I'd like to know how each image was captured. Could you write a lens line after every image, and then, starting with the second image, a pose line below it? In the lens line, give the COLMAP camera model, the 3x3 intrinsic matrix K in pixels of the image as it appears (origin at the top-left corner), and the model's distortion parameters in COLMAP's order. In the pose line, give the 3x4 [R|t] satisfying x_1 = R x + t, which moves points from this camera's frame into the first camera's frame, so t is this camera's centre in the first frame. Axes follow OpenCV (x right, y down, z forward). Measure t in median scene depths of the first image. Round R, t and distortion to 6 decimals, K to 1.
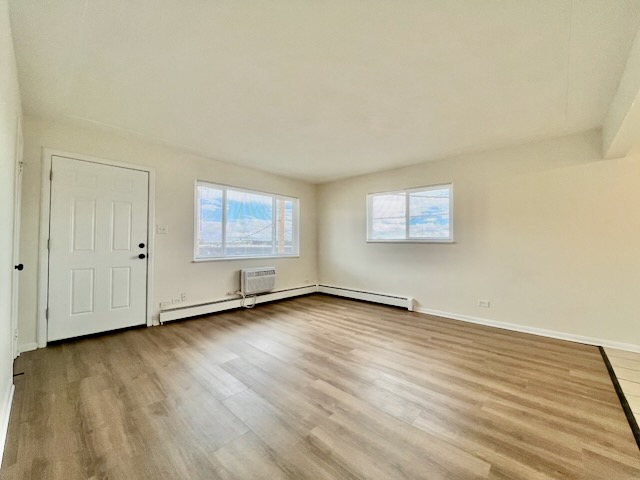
lens RADIAL K [[260.2, 0, 320.0], [0, 260.2, 240.0], [0, 0, 1]] dist [0.000489, -0.000093]
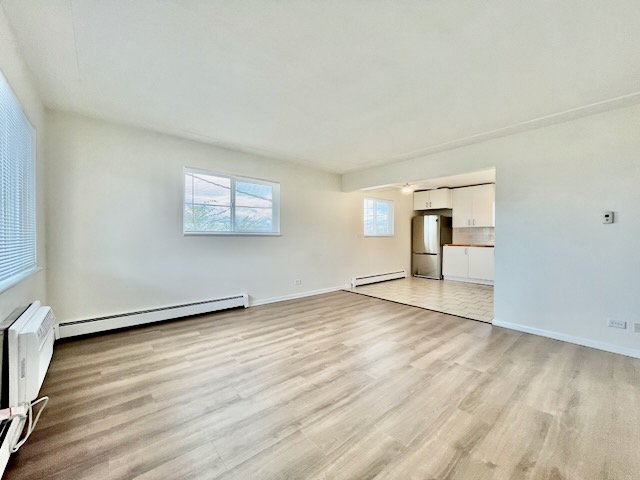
lens RADIAL K [[260.2, 0, 320.0], [0, 260.2, 240.0], [0, 0, 1]] dist [0.000489, -0.000093]
pose [[0.113739, -0.021710, 0.993273, -0.694092], [-0.012529, 0.999650, 0.023284, 0.002225], [-0.993432, -0.015093, 0.113427, 0.793799]]
